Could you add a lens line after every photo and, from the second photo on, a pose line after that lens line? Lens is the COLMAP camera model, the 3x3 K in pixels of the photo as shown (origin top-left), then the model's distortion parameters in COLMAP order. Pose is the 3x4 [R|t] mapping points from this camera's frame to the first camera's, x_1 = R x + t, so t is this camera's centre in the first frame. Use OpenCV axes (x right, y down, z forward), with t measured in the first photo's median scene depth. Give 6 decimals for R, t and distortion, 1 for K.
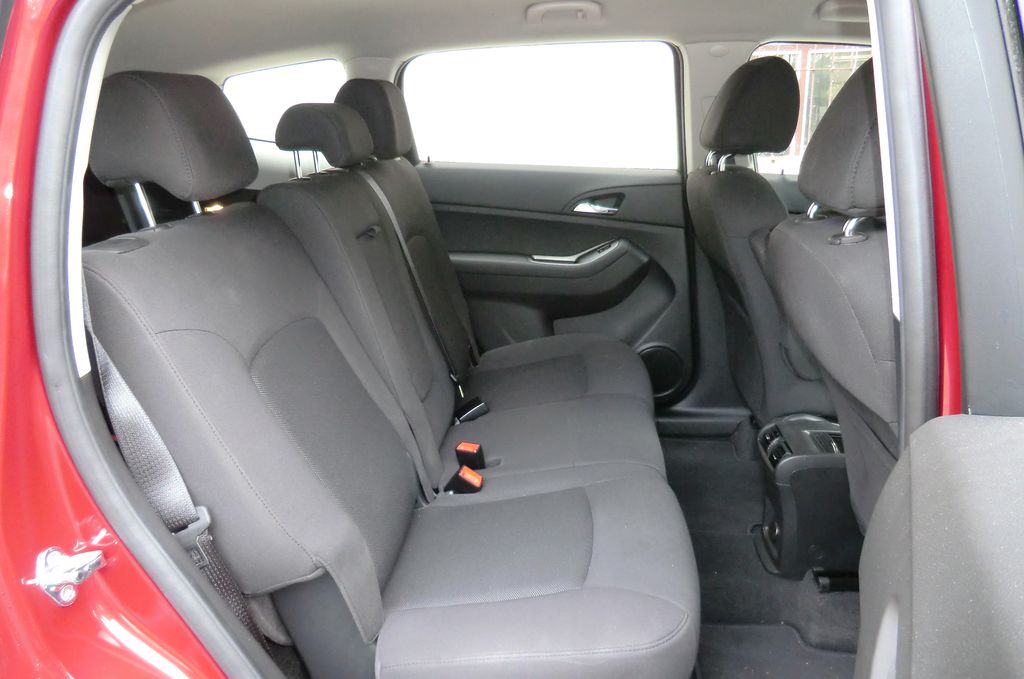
lens RADIAL K [[723.7, 0, 517.3], [0, 723.7, 339.4], [0, 0, 1]] dist [-0.090871, 0.110973]
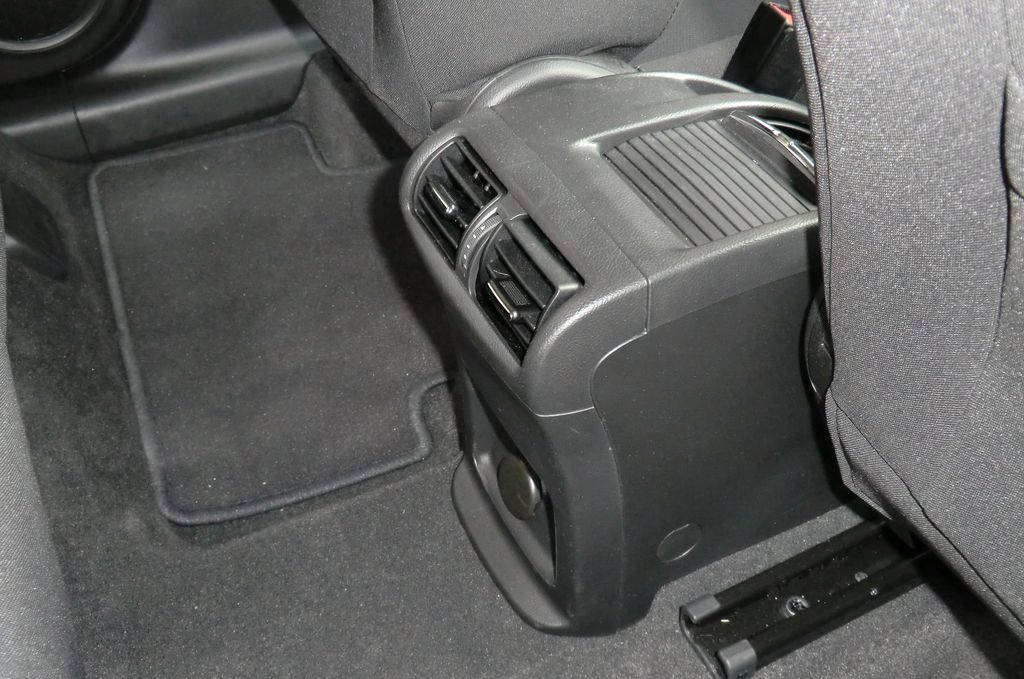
lens RADIAL K [[988.7, 0, 512.0], [0, 988.7, 339.5], [0, 0, 1]] dist [0.089979, -0.000006]
pose [[0.855913, -0.337847, 0.391500, 0.135056], [0.143039, 0.882214, 0.448595, 0.018151], [-0.496943, -0.327959, 0.803424, 0.430662]]
